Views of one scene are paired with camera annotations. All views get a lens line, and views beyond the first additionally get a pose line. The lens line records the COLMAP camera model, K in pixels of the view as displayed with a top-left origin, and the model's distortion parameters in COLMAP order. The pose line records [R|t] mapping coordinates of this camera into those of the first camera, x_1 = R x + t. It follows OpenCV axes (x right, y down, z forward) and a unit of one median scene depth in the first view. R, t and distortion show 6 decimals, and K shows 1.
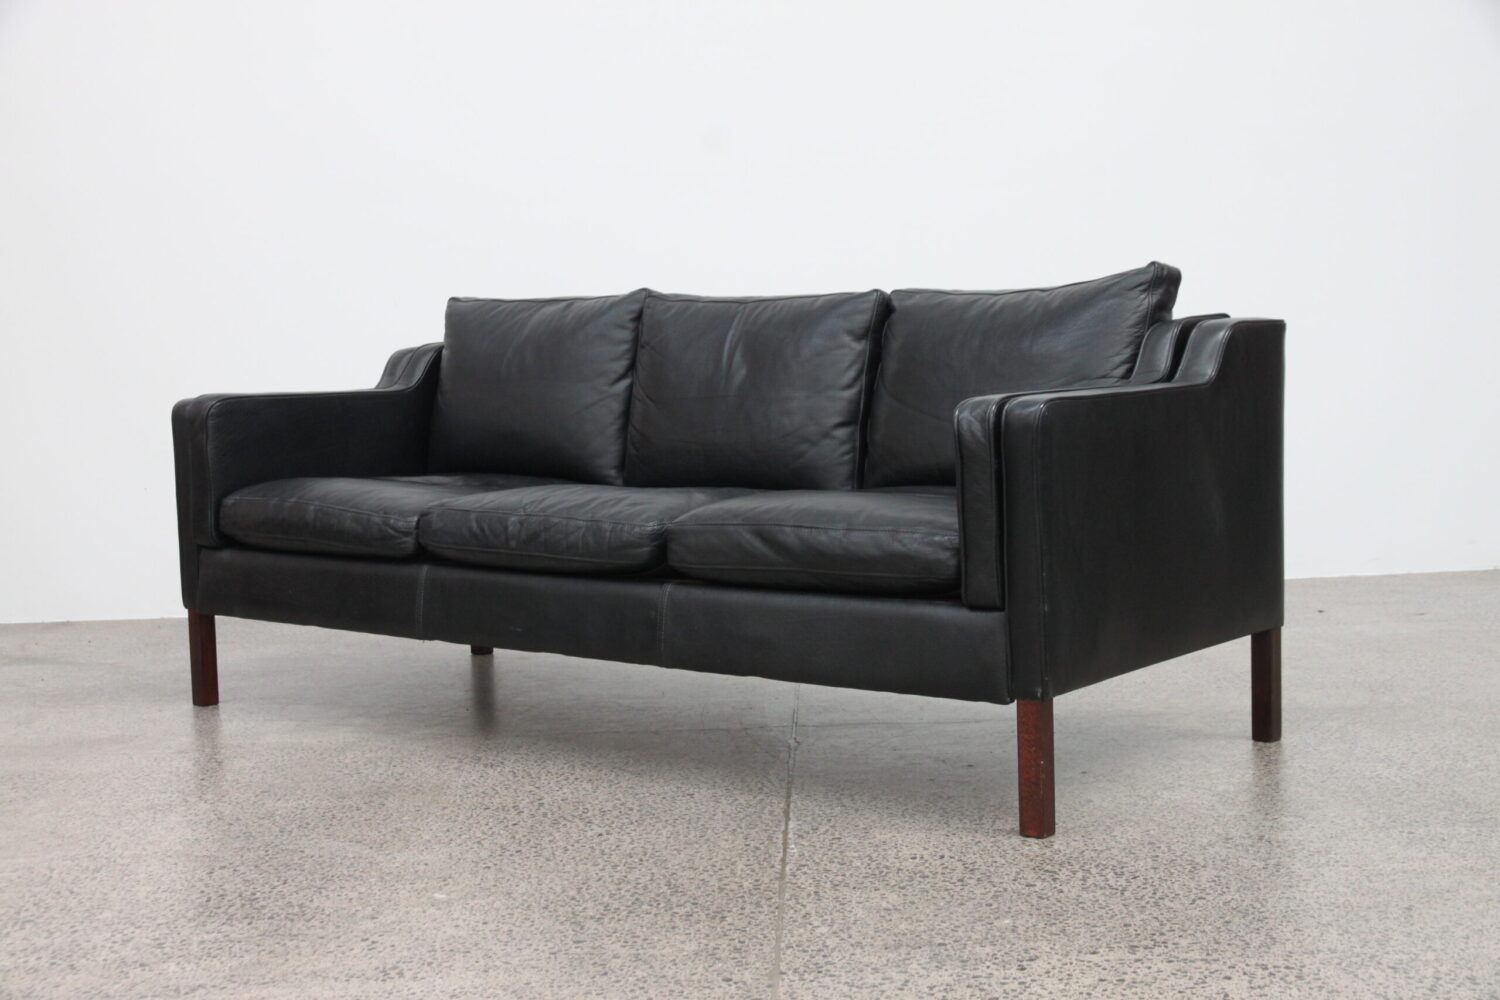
lens RADIAL K [[2020.1, 0, 750.0], [0, 2020.1, 500.0], [0, 0, 1]] dist [0.096574, -0.002582]
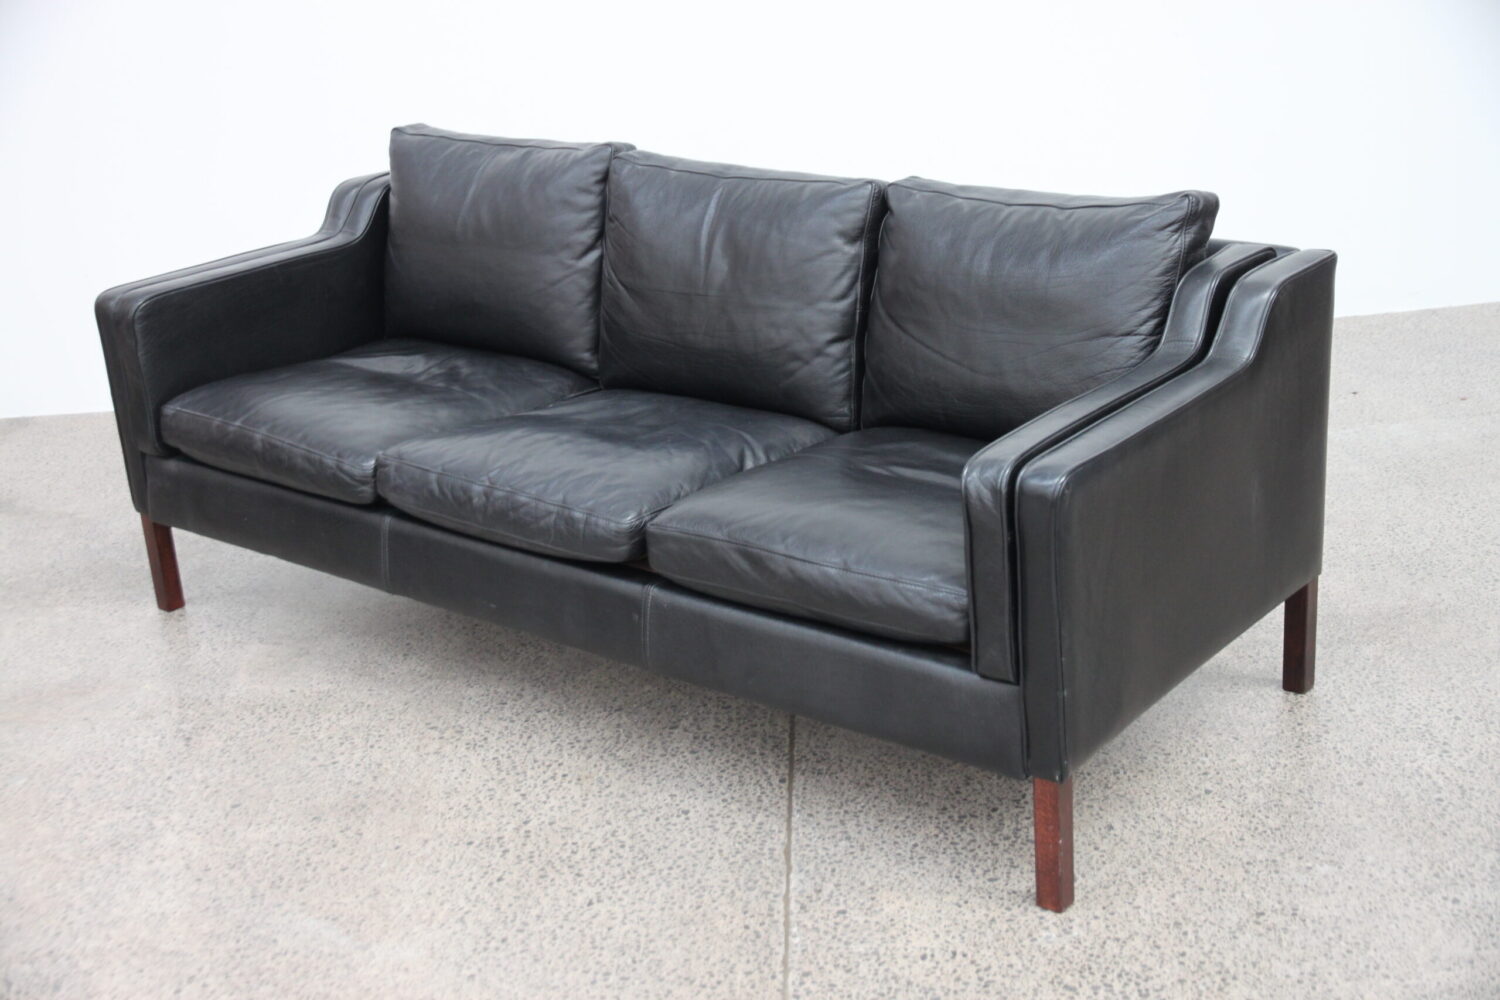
lens RADIAL K [[2023.0, 0, 753.5], [0, 2023.0, 500.4], [0, 0, 1]] dist [0.083177, 0.054088]
pose [[0.999223, -0.038669, -0.007635, 0.014982], [0.039297, 0.962377, 0.268860, -0.245012], [-0.003048, -0.268951, 0.963149, 0.130592]]
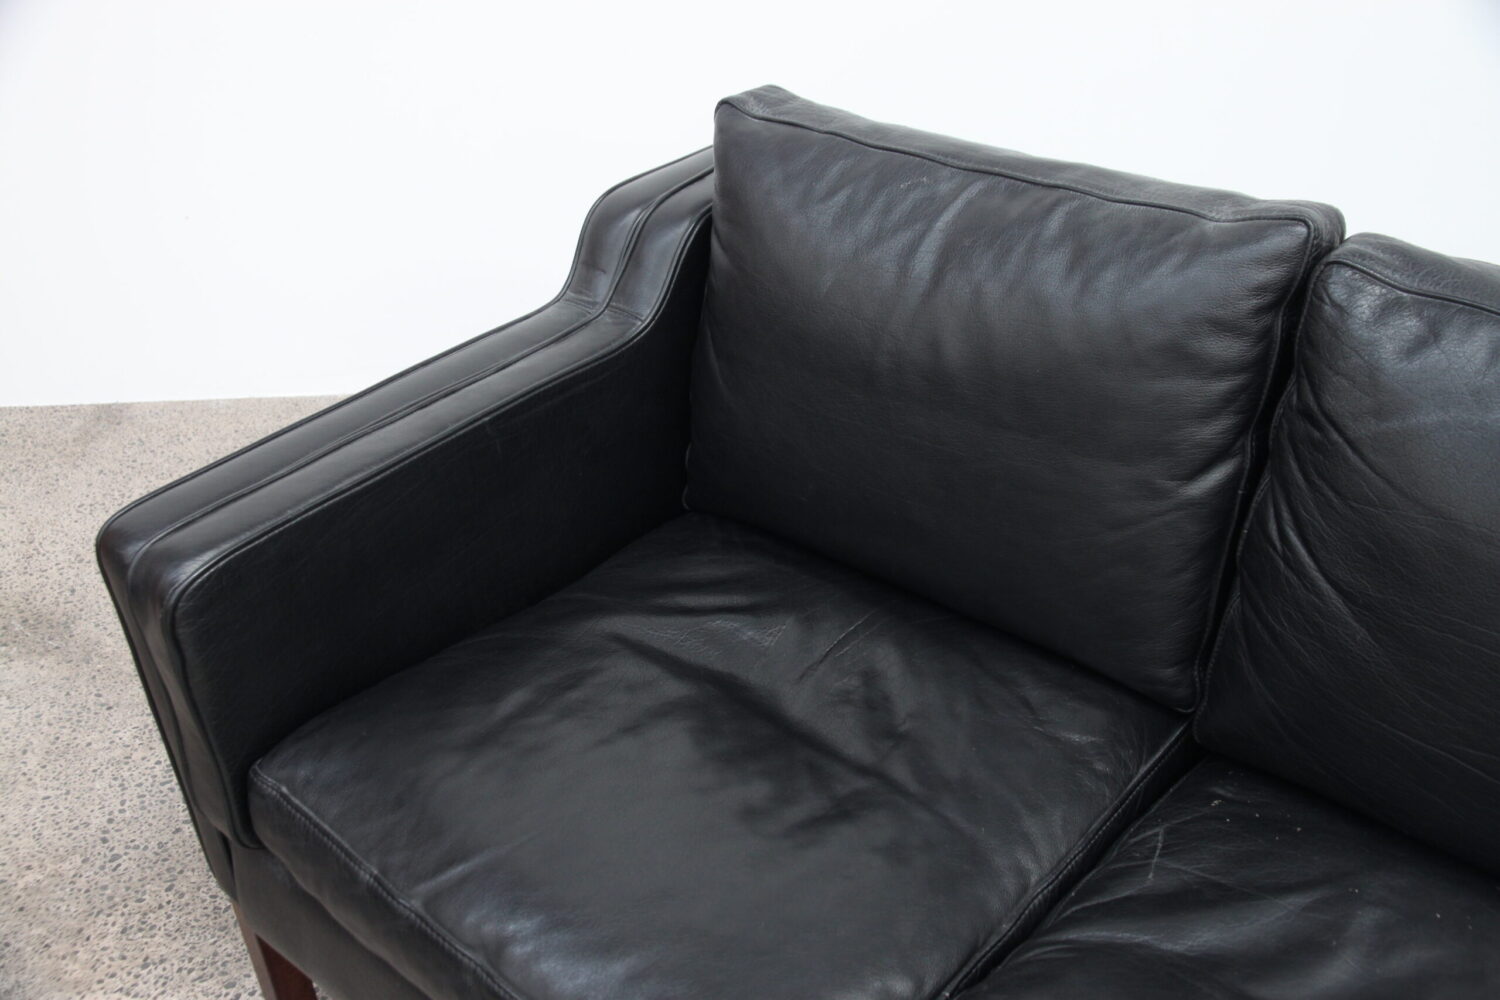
lens RADIAL K [[1457.4, 0, 747.7], [0, 1457.4, 497.7], [0, 0, 1]] dist [-0.006035, 0.098679]
pose [[0.999442, -0.000304, -0.033411, -0.183217], [0.016274, 0.877748, 0.478846, -0.240455], [0.029181, -0.479123, 0.877263, 0.955210]]
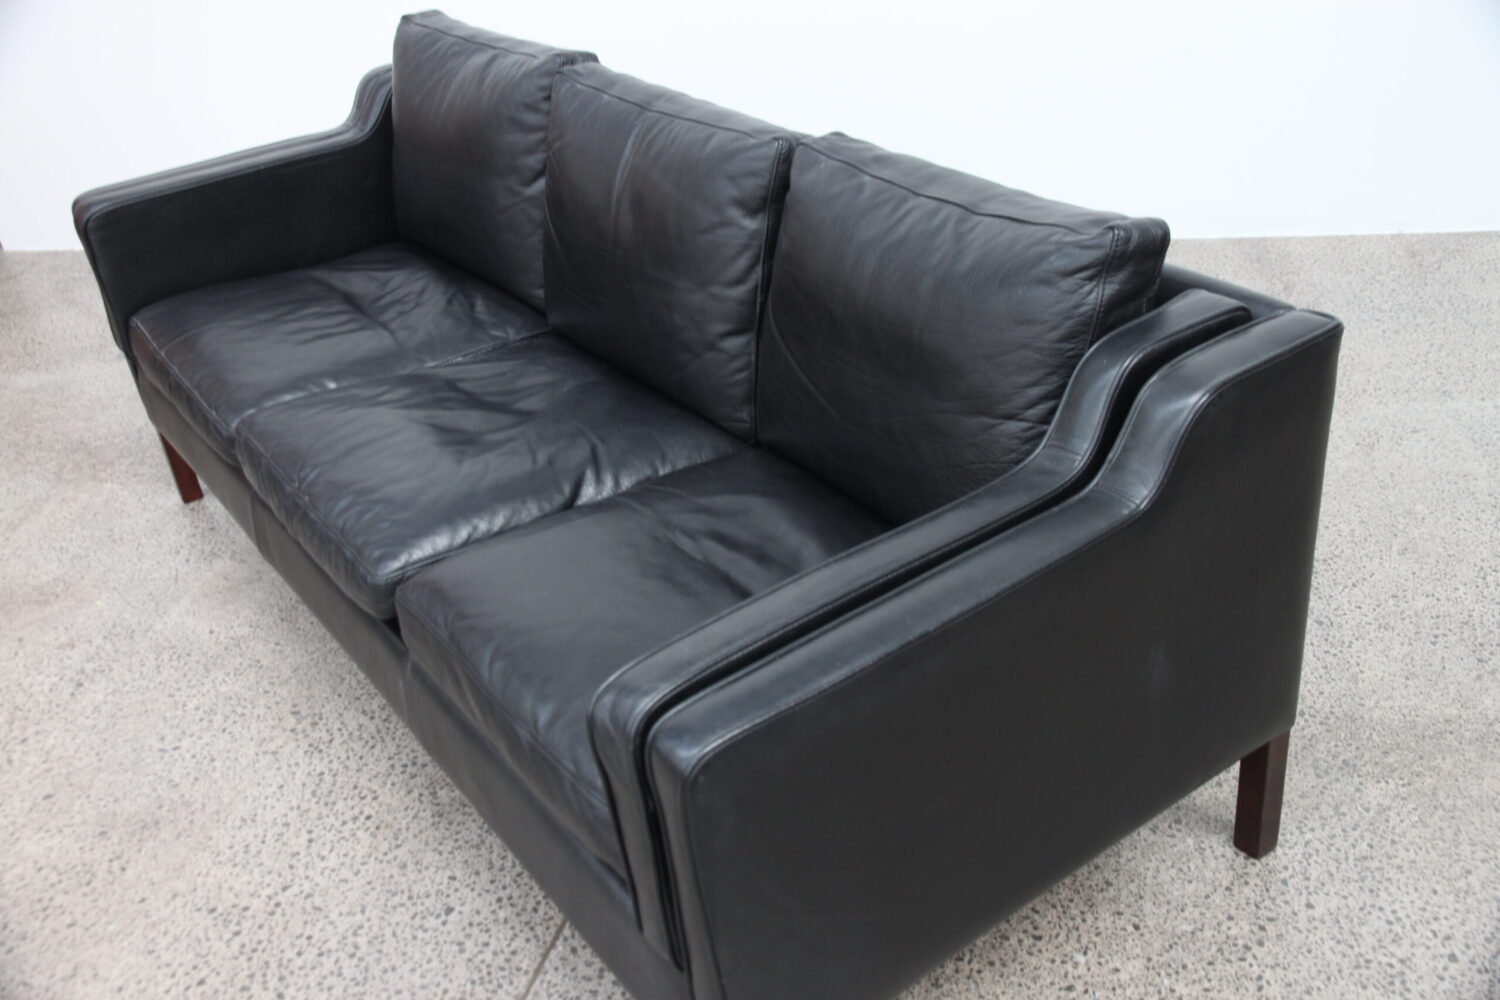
lens RADIAL K [[1457.4, 0, 747.7], [0, 1457.4, 497.7], [0, 0, 1]] dist [-0.006035, 0.098679]
pose [[0.960911, 0.074127, -0.266749, 0.226436], [0.054420, 0.894121, 0.444506, -0.251701], [0.271456, -0.441647, 0.855137, 0.606216]]
